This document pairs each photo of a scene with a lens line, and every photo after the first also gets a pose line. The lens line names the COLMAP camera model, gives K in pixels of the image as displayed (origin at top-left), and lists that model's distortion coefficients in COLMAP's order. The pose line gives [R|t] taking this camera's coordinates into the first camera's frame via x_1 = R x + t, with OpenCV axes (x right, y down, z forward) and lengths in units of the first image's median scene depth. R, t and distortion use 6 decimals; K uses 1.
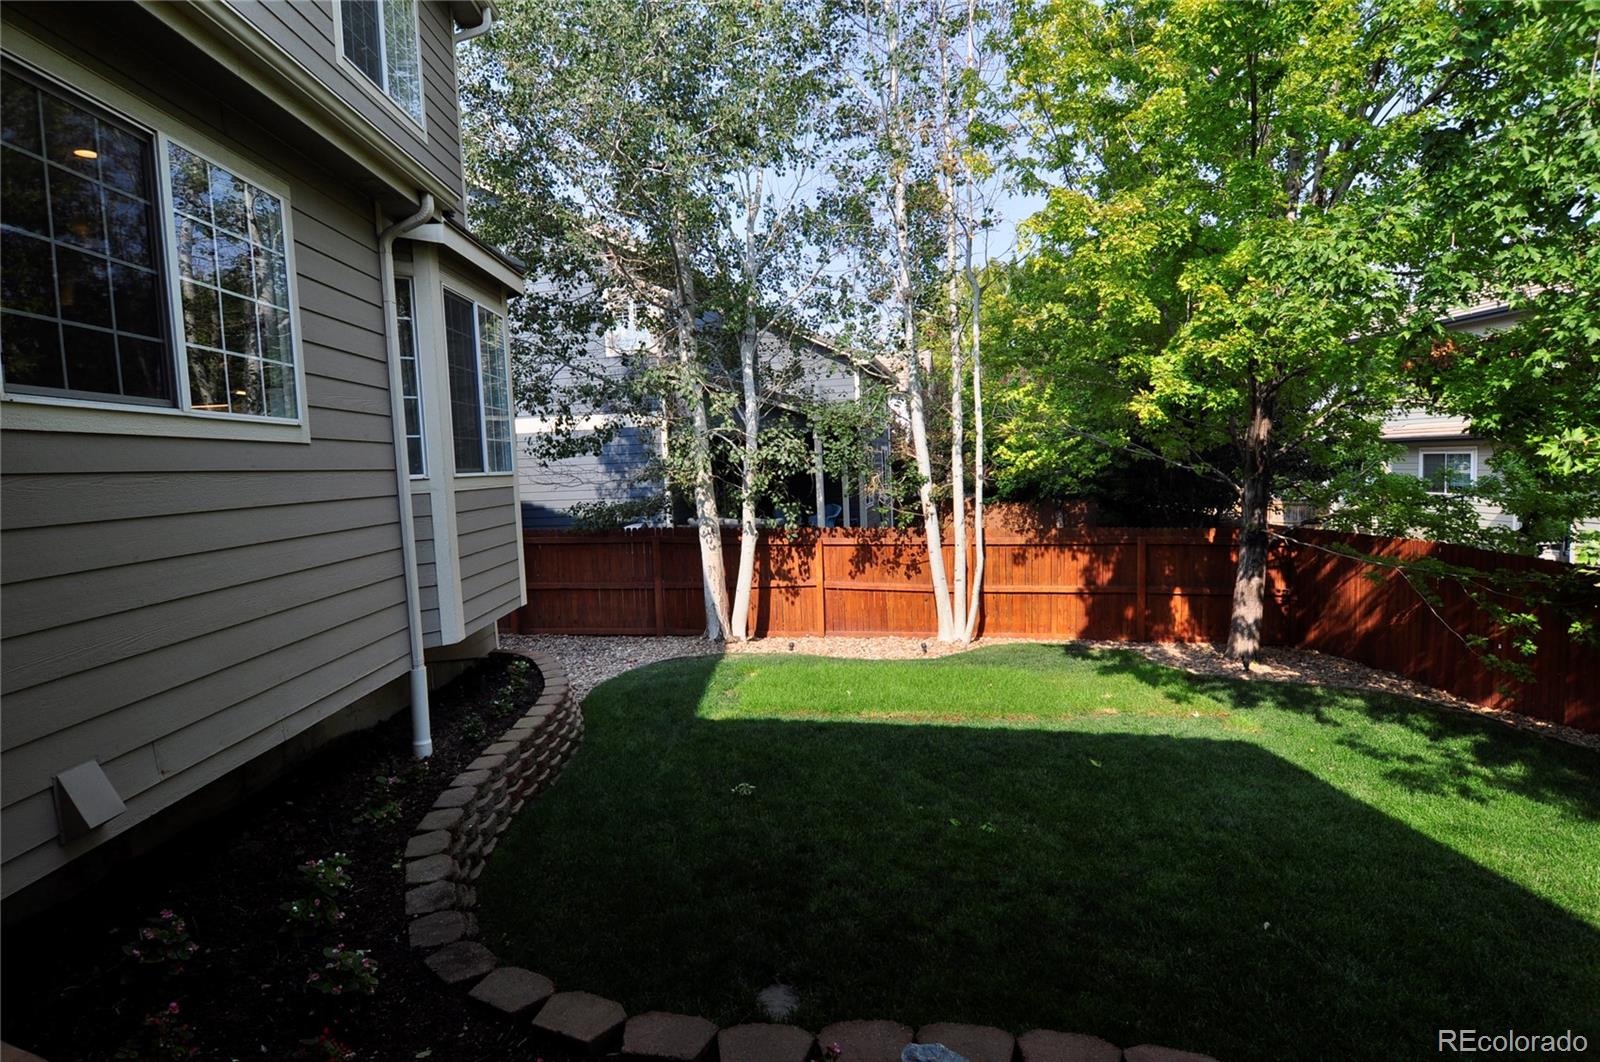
lens RADIAL K [[855.9, 0, 795.6], [0, 855.9, 535.2], [0, 0, 1]] dist [-0.001661, -0.011065]
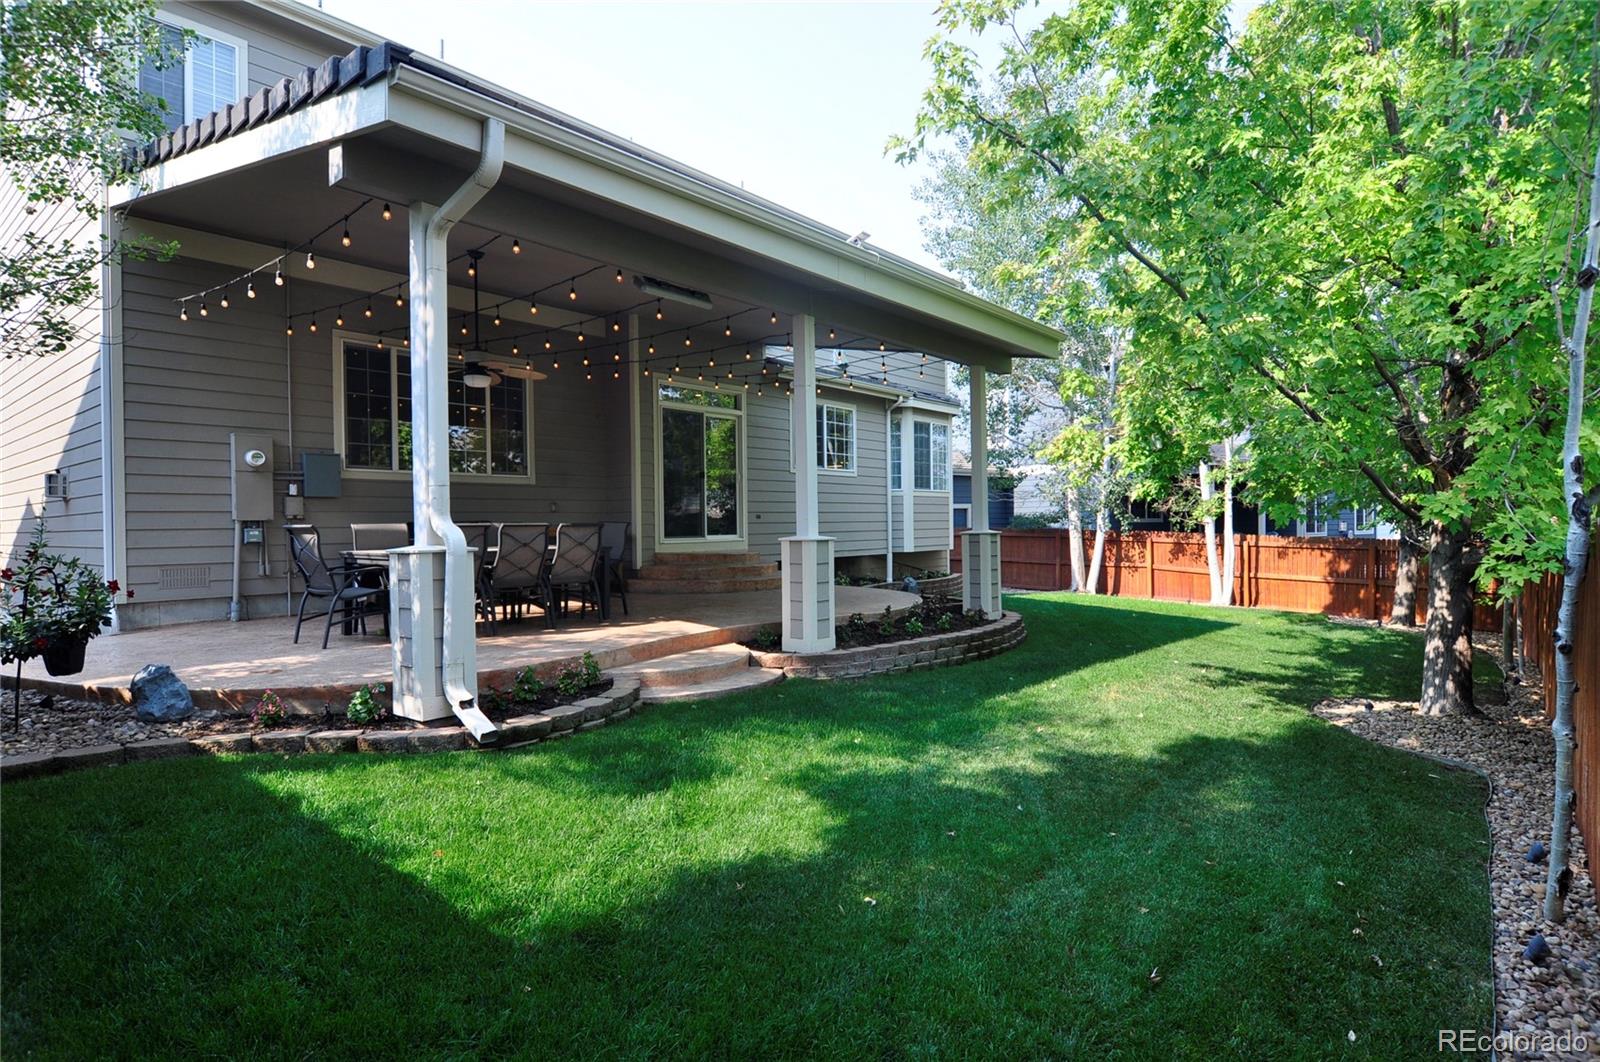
lens RADIAL K [[855.9, 0, 795.6], [0, 855.9, 535.2], [0, 0, 1]] dist [-0.001661, -0.011065]
pose [[0.758298, 0.033020, -0.651071, 0.596328], [-0.069714, 0.997097, -0.030626, 0.099822], [0.648170, 0.068612, 0.758399, -0.703337]]
